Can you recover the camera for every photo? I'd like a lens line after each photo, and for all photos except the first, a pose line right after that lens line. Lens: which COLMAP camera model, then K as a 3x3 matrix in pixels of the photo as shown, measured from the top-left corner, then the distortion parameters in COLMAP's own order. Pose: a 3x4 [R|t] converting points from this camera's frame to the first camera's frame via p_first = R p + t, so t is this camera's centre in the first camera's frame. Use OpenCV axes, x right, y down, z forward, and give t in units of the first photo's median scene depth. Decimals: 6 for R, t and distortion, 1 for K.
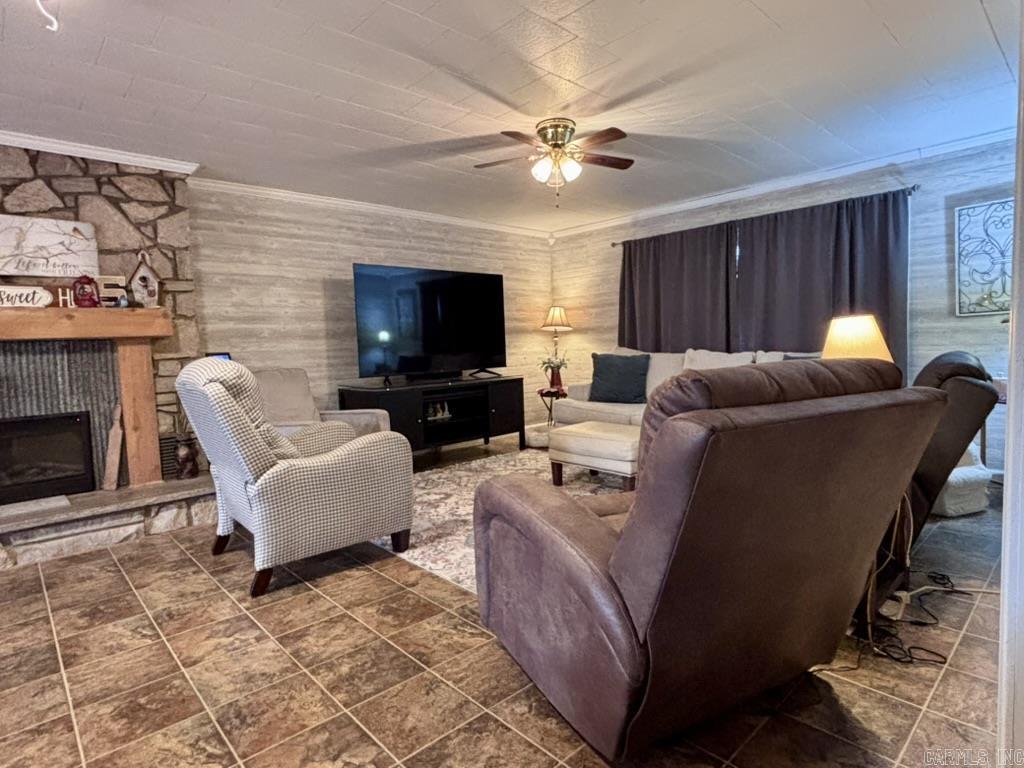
lens RADIAL K [[544.8, 0, 508.8], [0, 544.8, 382.9], [0, 0, 1]] dist [-0.033302, 0.021641]
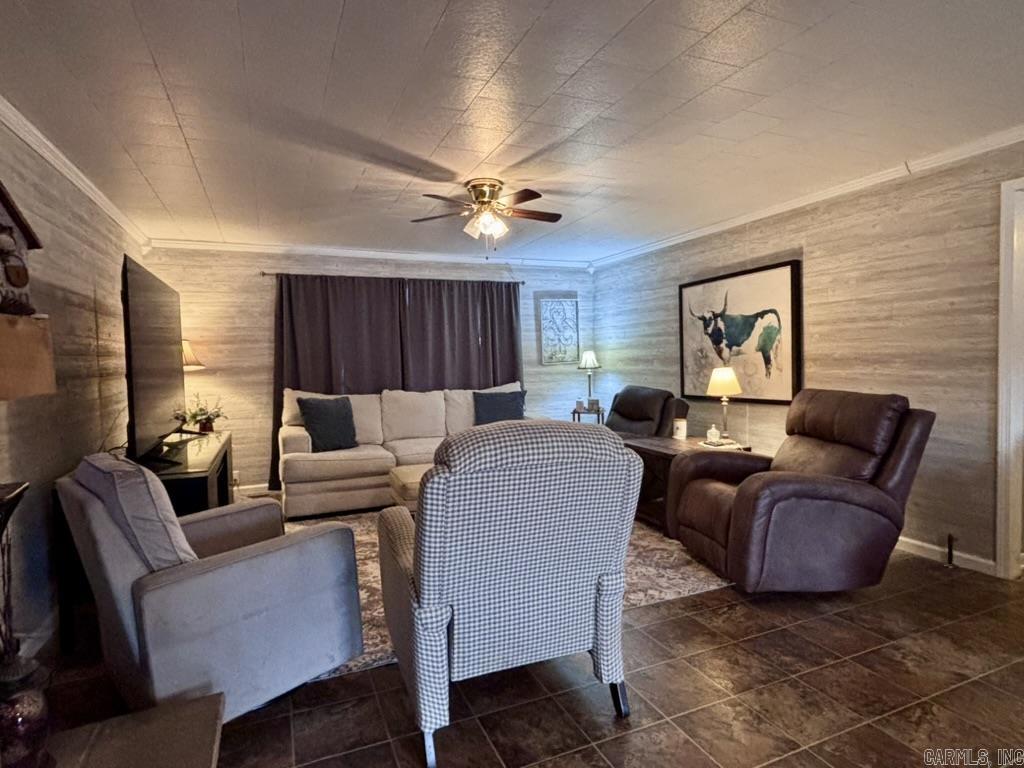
lens RADIAL K [[544.8, 0, 508.8], [0, 544.8, 382.9], [0, 0, 1]] dist [-0.033302, 0.021641]
pose [[0.364474, -0.014554, 0.931100, -0.723714], [0.076494, 0.996967, -0.014360, -0.052200], [-0.928066, 0.076457, 0.364482, 0.479134]]
